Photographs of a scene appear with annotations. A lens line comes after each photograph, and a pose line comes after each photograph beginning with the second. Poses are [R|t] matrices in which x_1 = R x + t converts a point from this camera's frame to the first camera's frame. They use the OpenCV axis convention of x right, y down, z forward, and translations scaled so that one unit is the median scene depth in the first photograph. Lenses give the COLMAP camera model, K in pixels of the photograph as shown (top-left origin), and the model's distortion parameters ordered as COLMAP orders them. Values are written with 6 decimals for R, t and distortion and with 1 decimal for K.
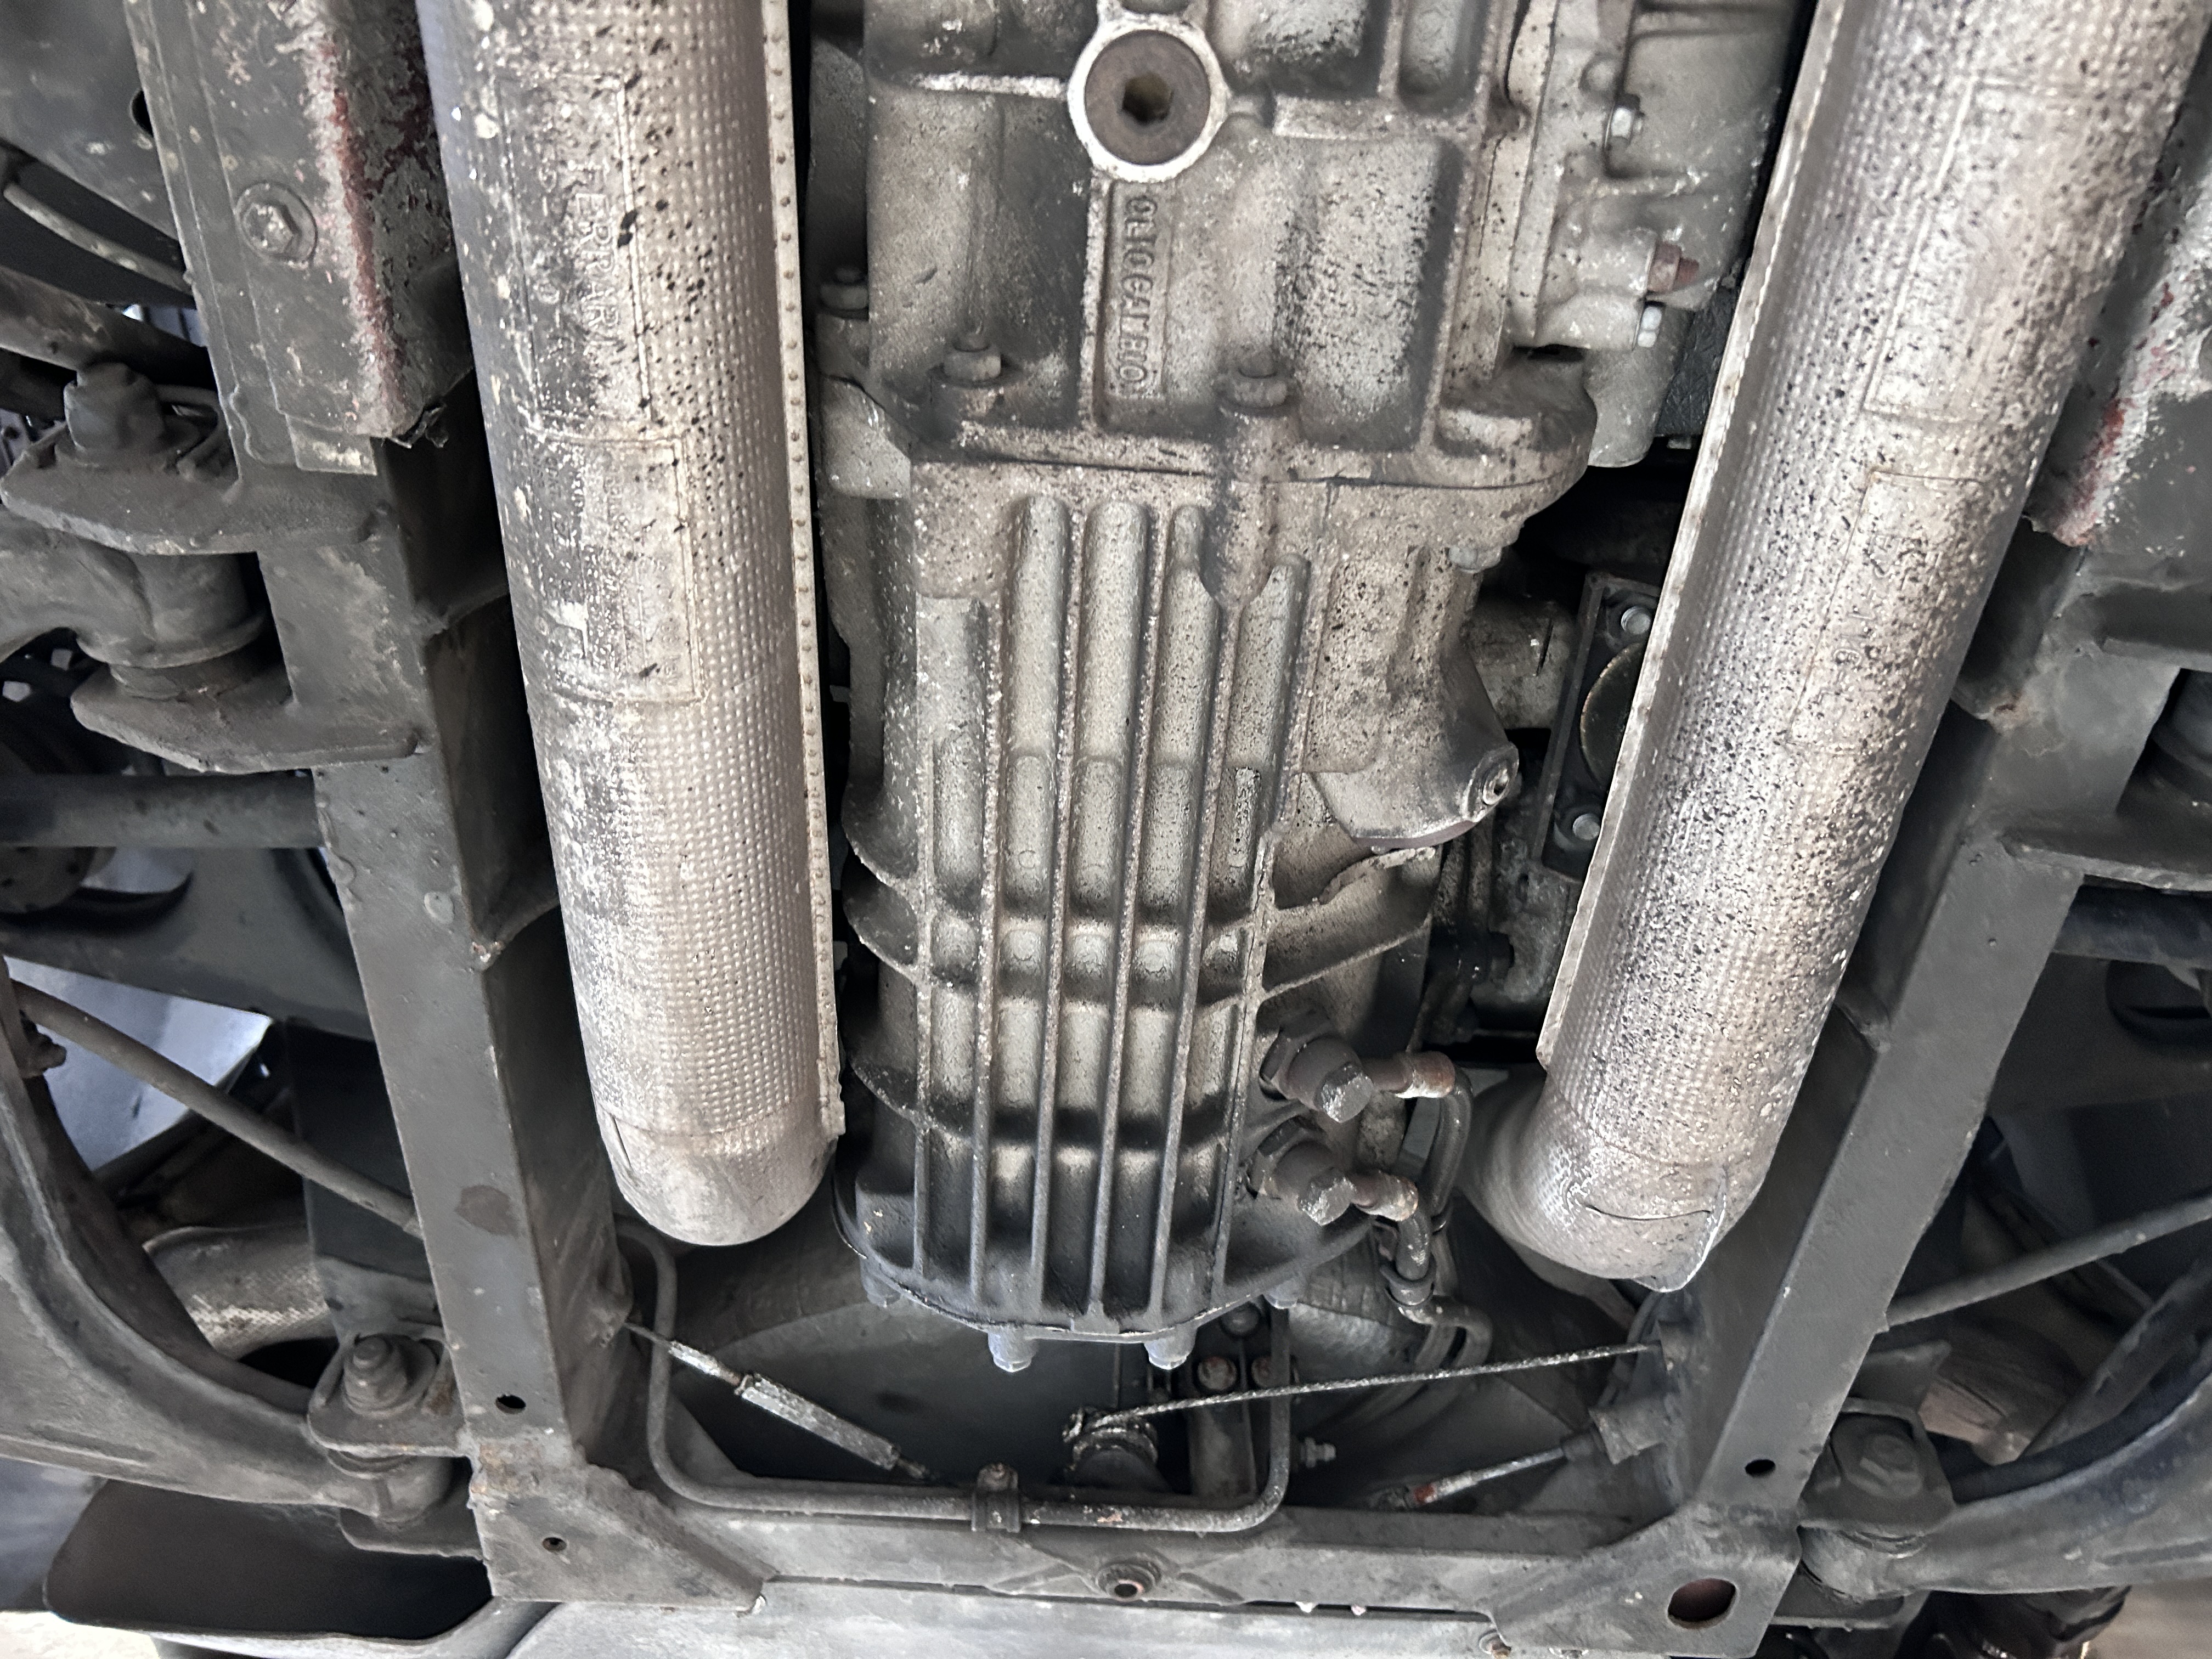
lens RADIAL K [[1681.0, 0, 1110.3], [0, 1681.0, 840.1], [0, 0, 1]] dist [0.031224, -0.041219]
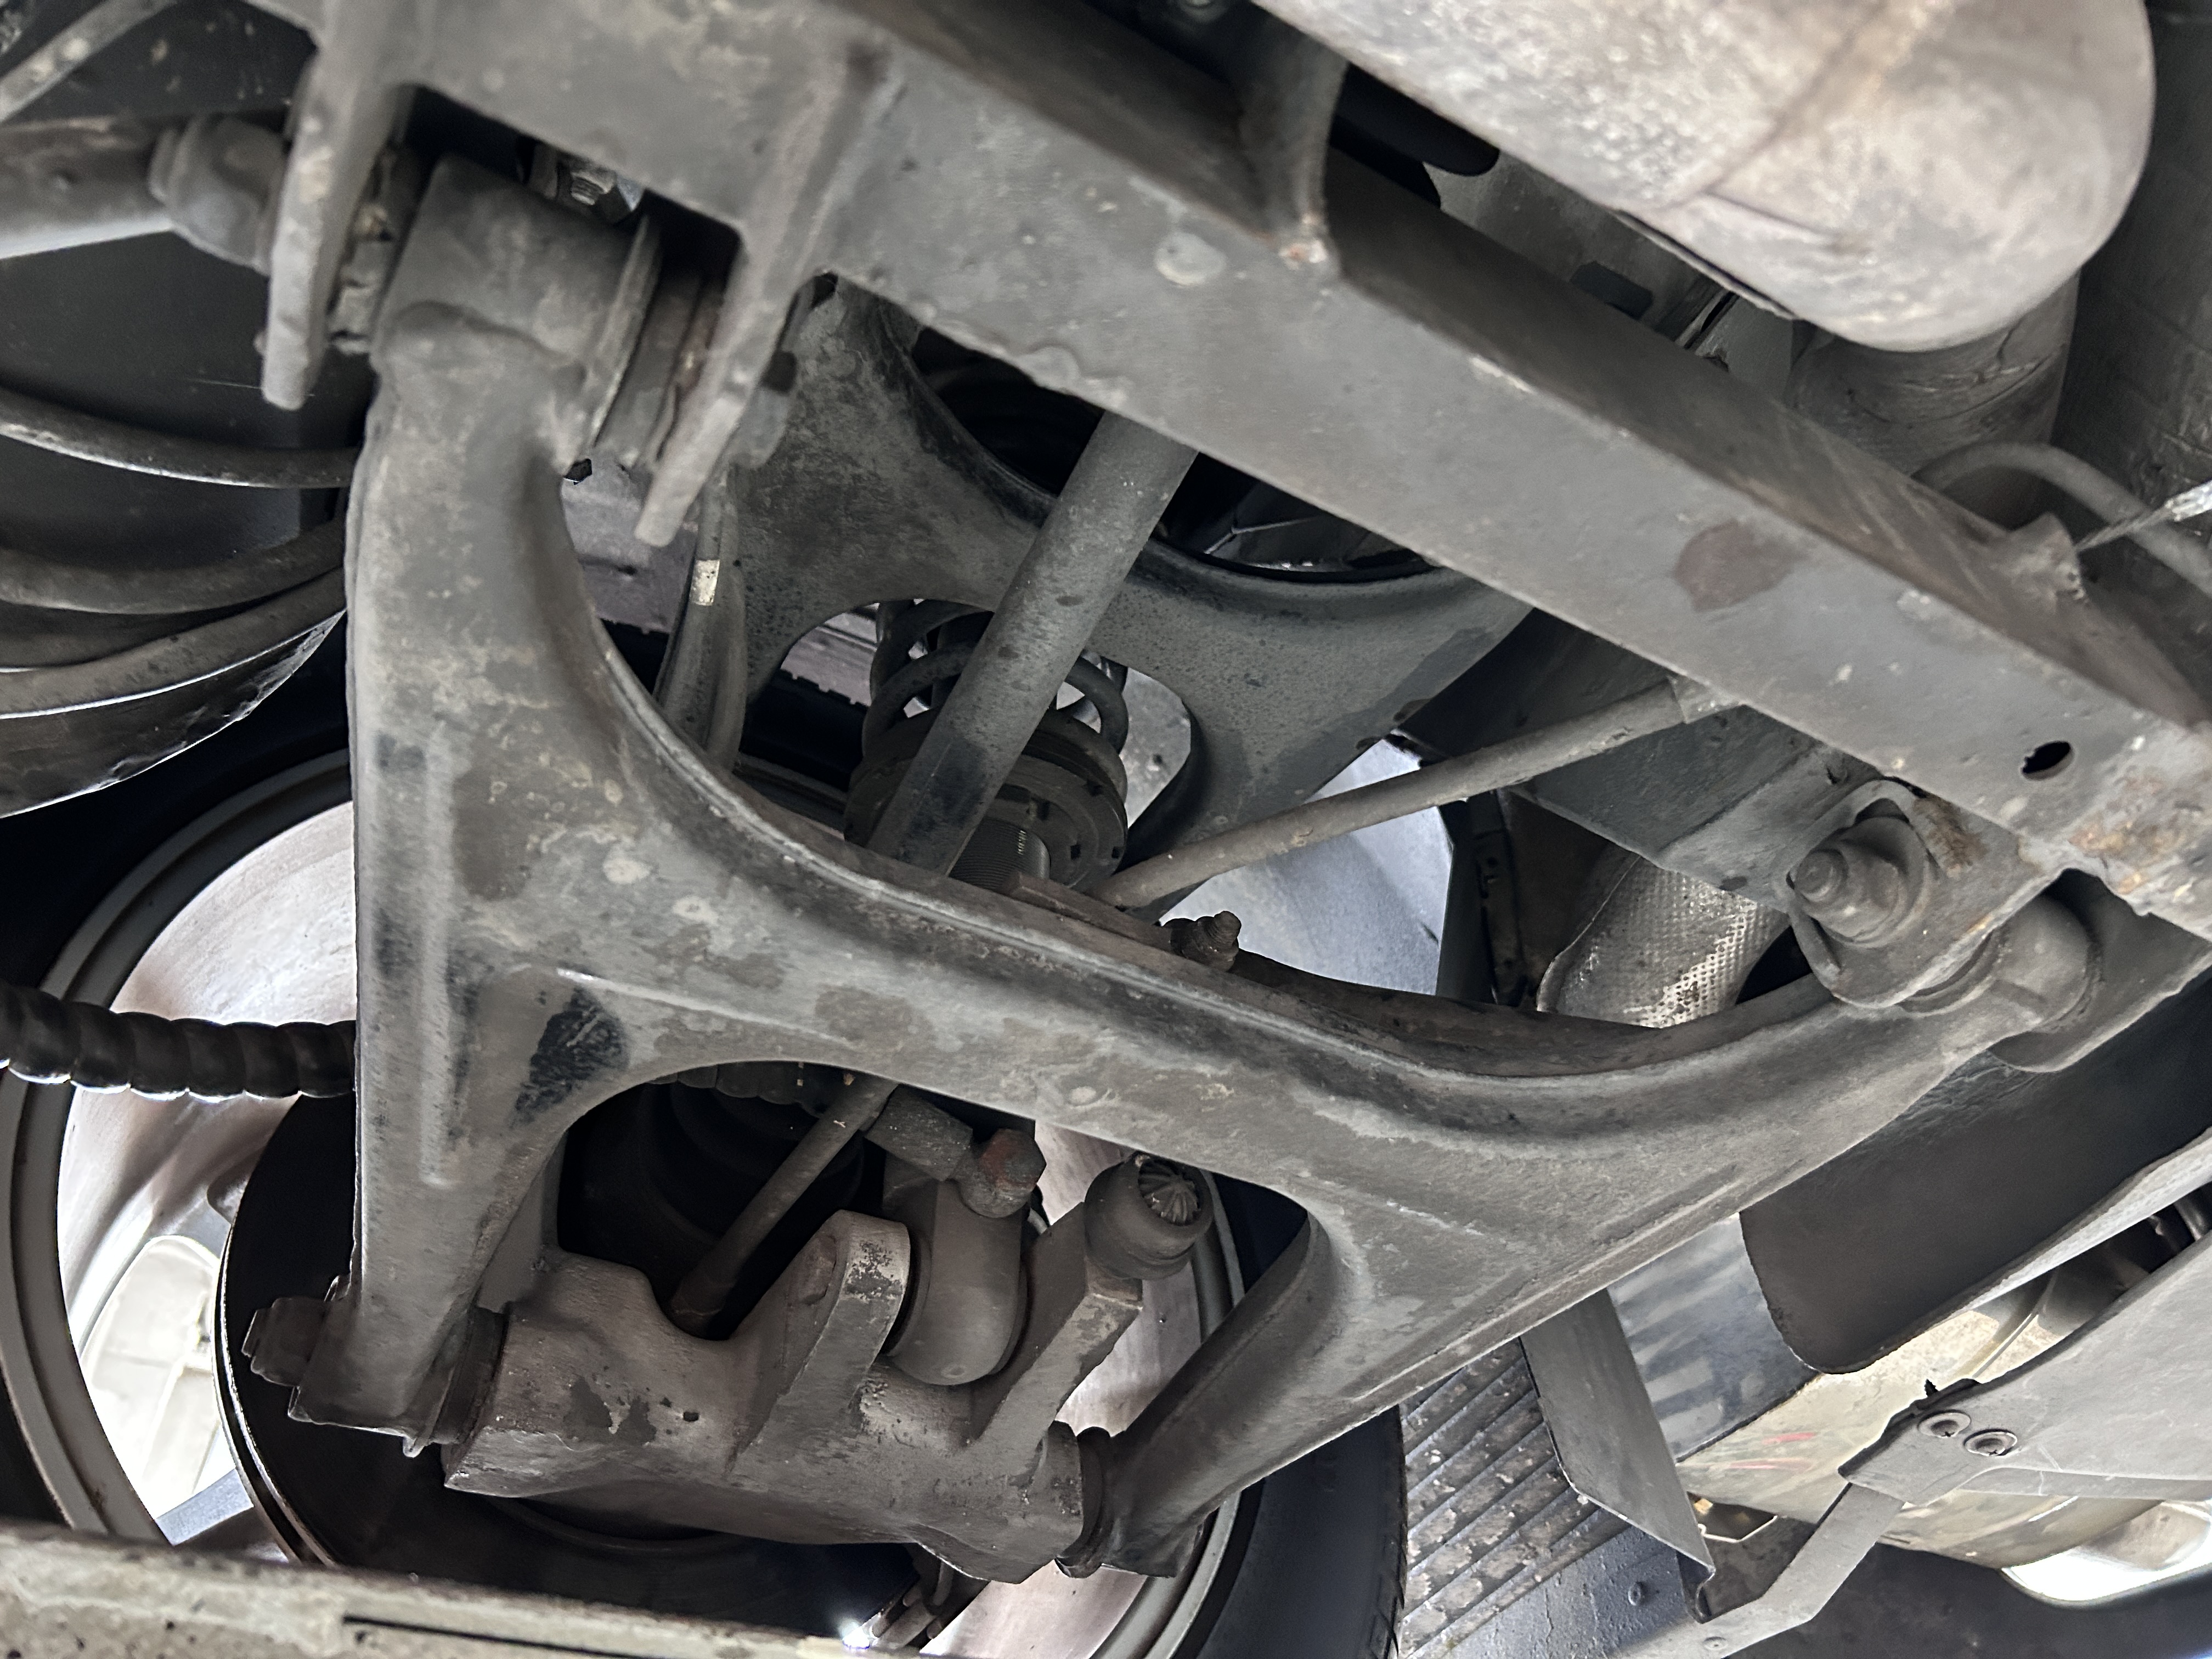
lens RADIAL K [[1681.0, 0, 1112.3], [0, 1681.0, 818.8], [0, 0, 1]] dist [0.031224, -0.041219]
pose [[0.439472, -0.703114, -0.559013, -0.176787], [0.796414, 0.592822, -0.119531, 0.150934], [0.415439, -0.392675, 0.820498, 0.358281]]
